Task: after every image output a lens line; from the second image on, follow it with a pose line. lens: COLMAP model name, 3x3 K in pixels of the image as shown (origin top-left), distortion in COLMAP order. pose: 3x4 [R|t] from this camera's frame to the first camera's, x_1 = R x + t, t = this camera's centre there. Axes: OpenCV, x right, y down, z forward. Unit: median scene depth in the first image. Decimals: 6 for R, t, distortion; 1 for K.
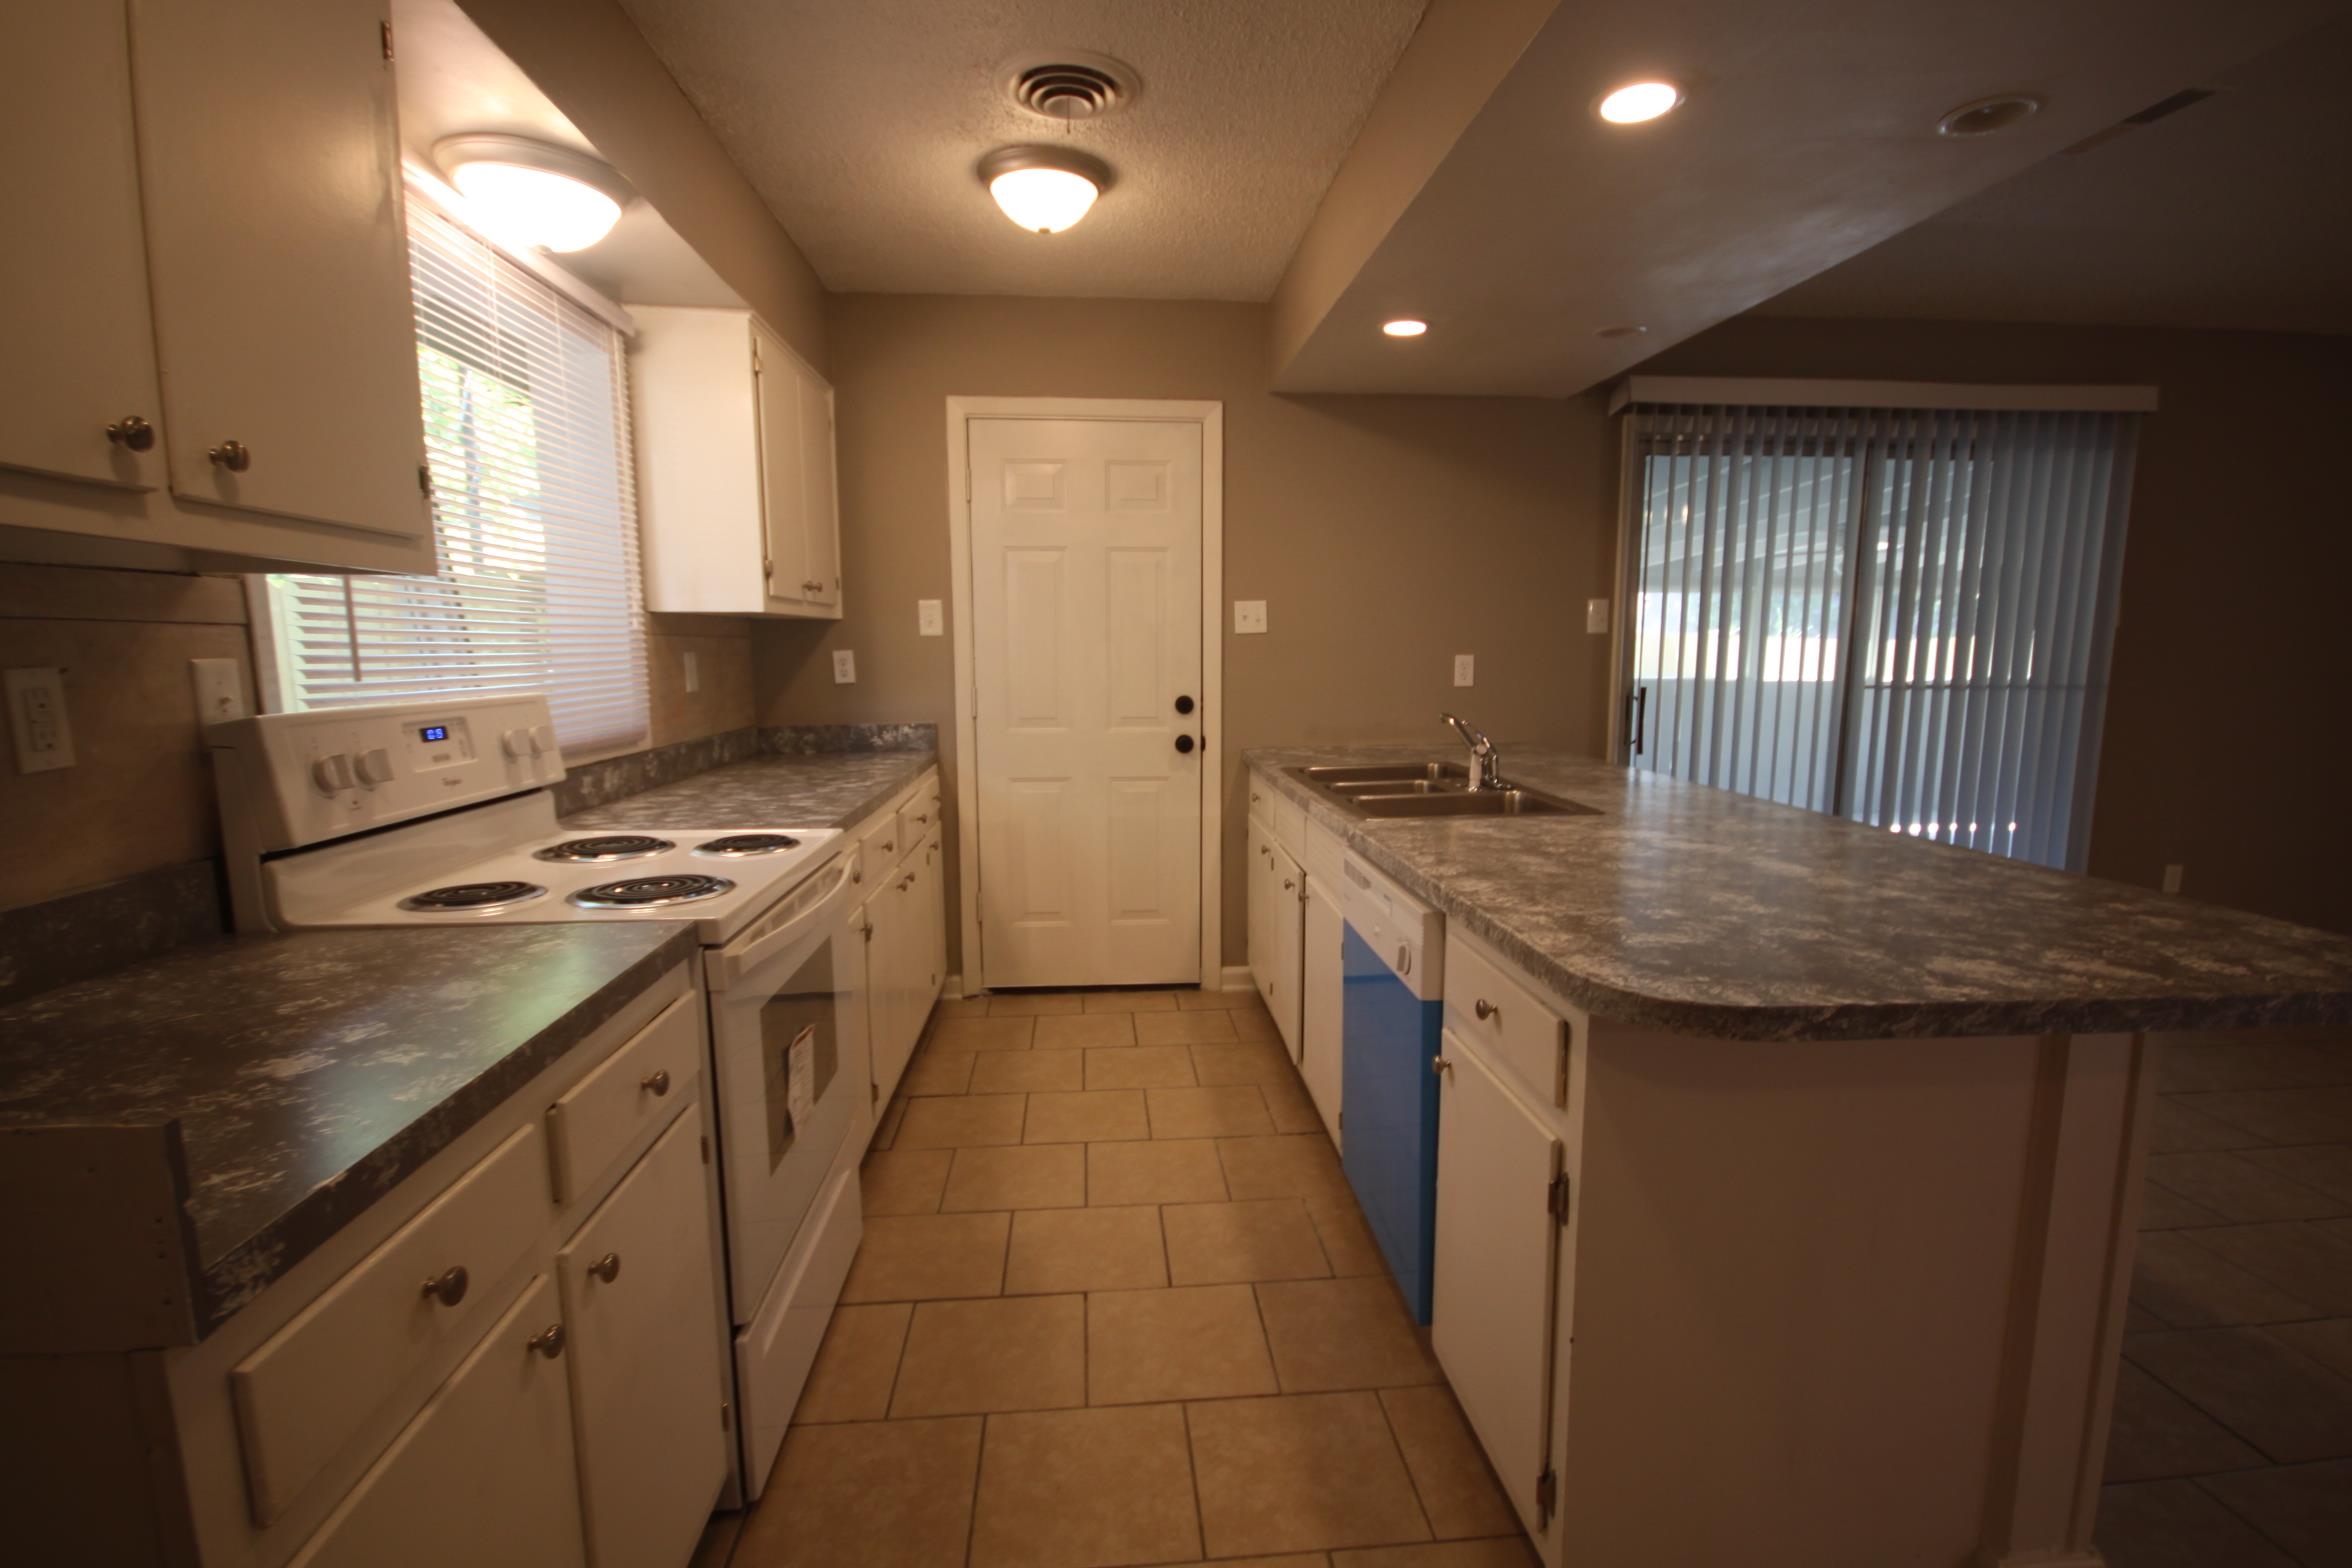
lens RADIAL K [[1090.5, 0, 1179.6], [0, 1090.5, 800.0], [0, 0, 1]] dist [-0.002553, -0.003942]
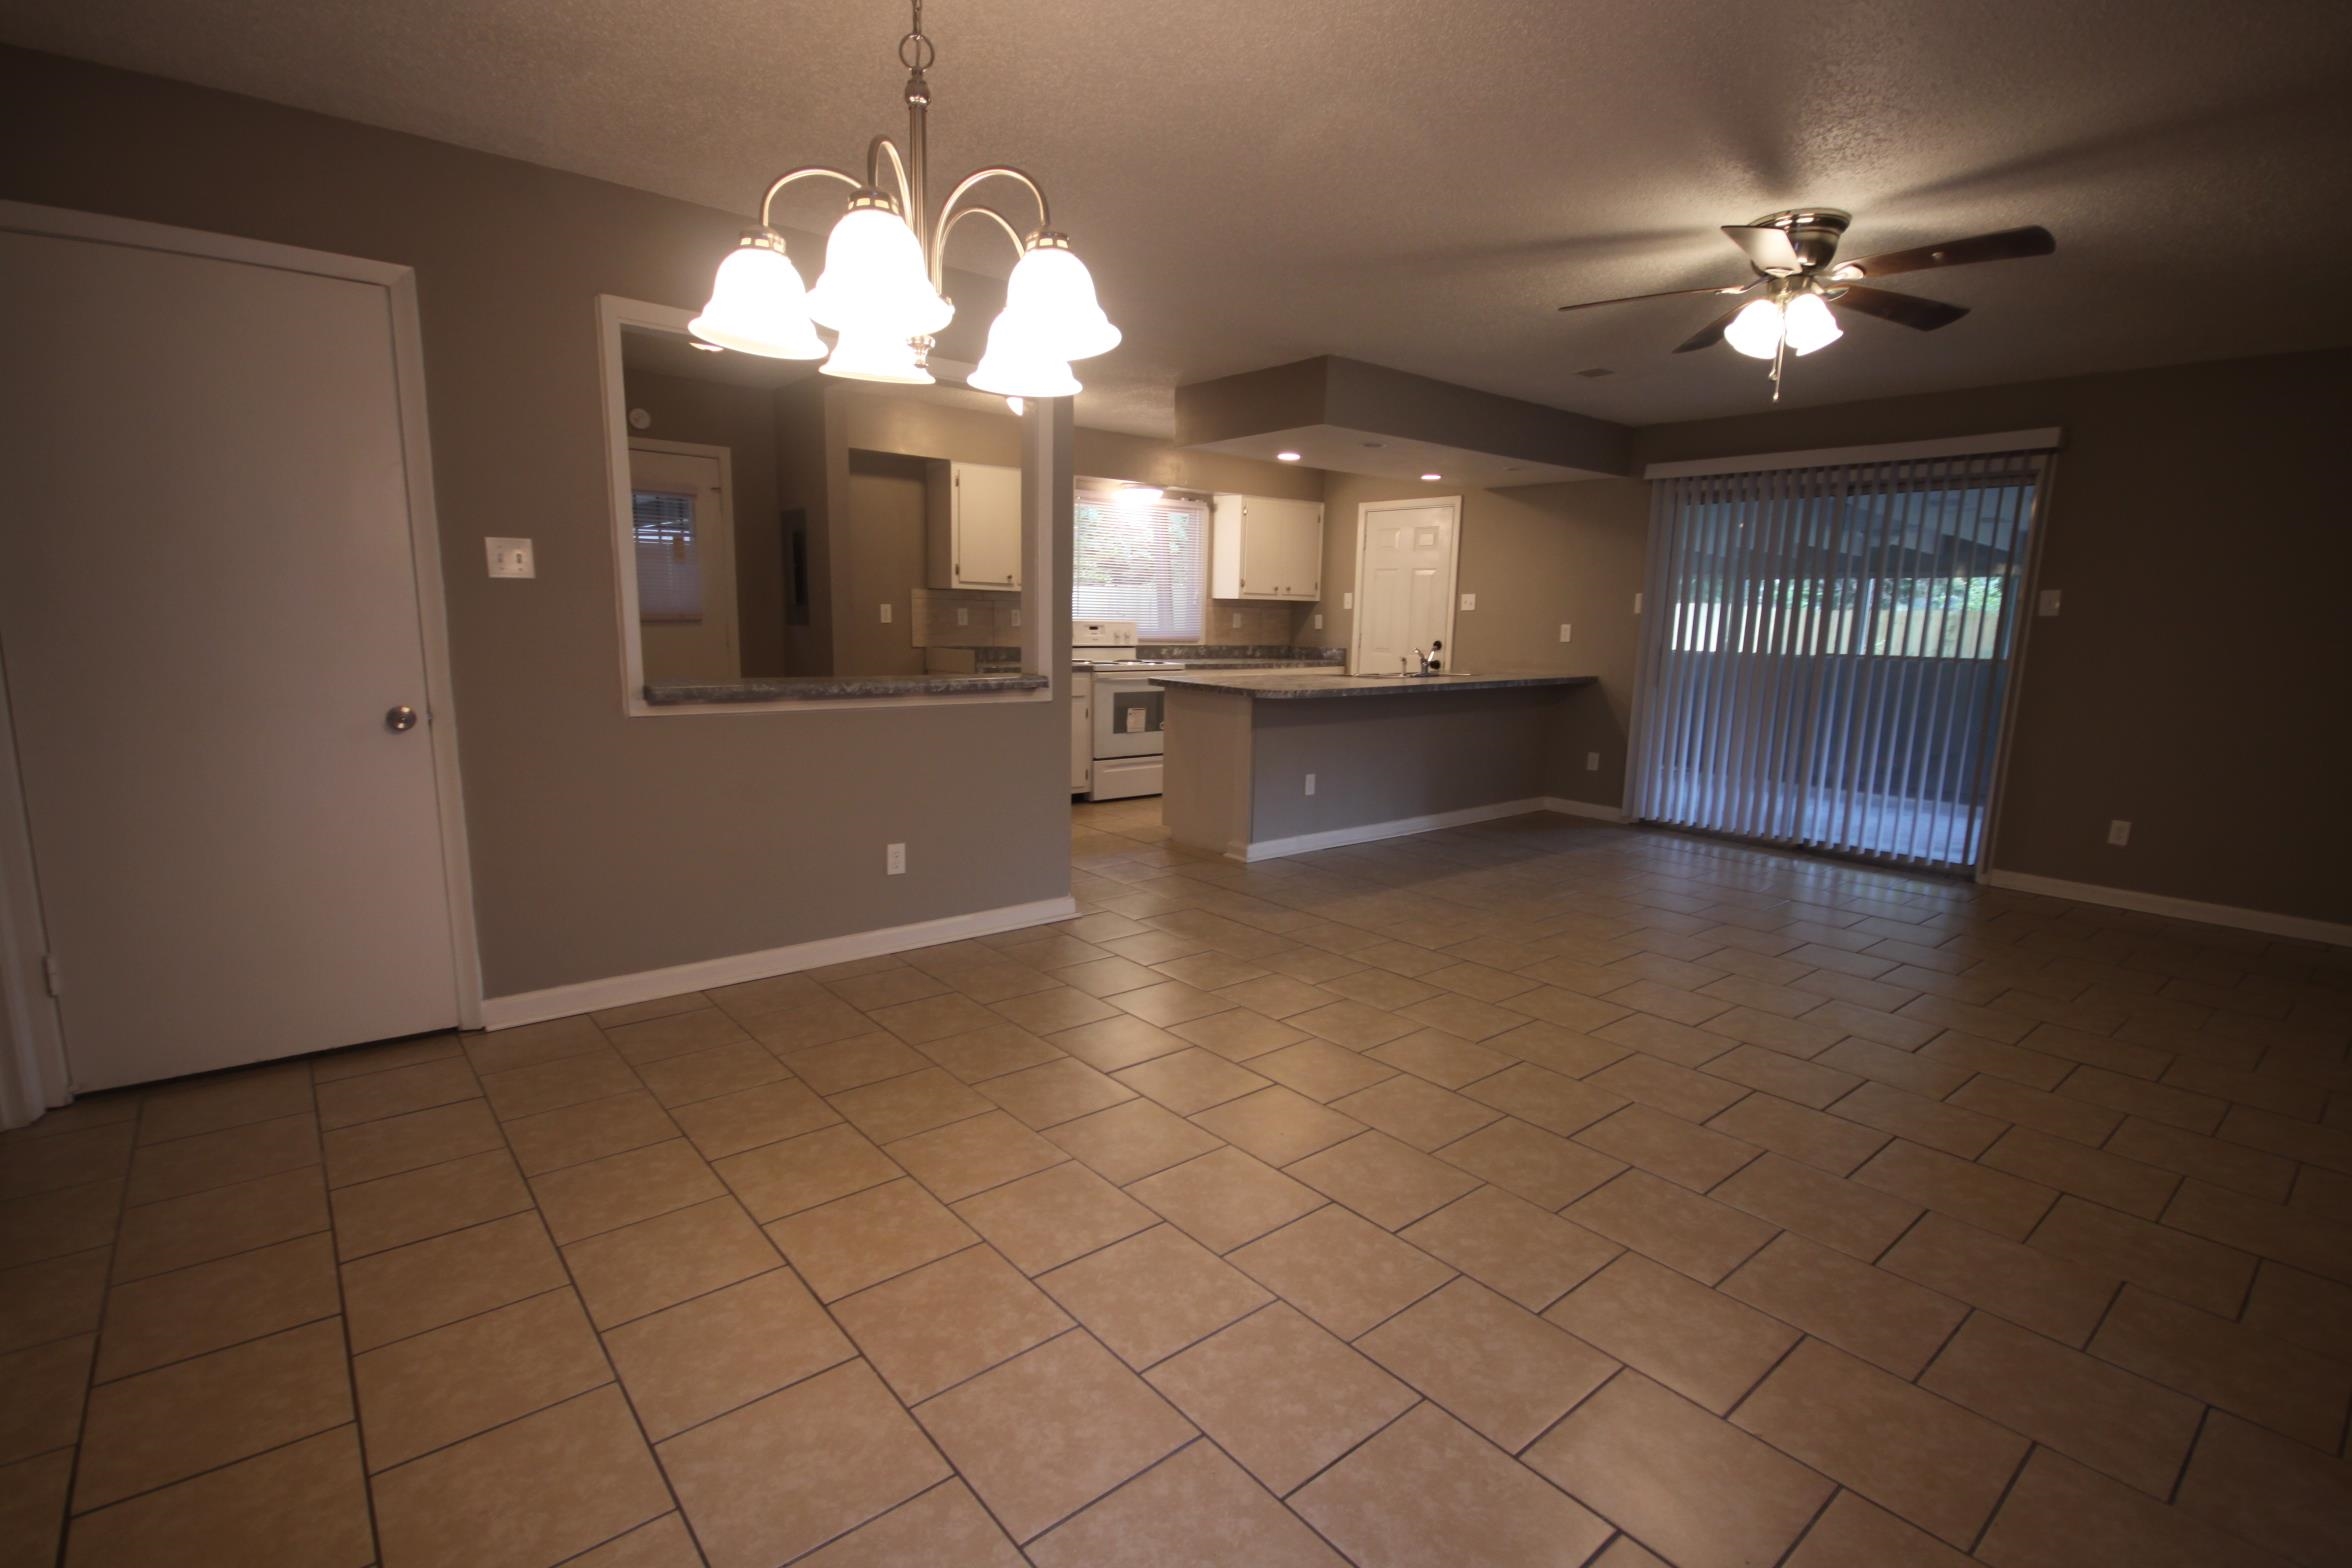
lens RADIAL K [[1090.5, 0, 1179.3], [0, 1090.5, 786.6], [0, 0, 1]] dist [-0.002553, -0.003942]
pose [[0.568333, 0.148111, -0.809358, 1.441951], [-0.138582, 0.986843, 0.083278, 0.070581], [0.811044, 0.064833, 0.581381, -0.555016]]
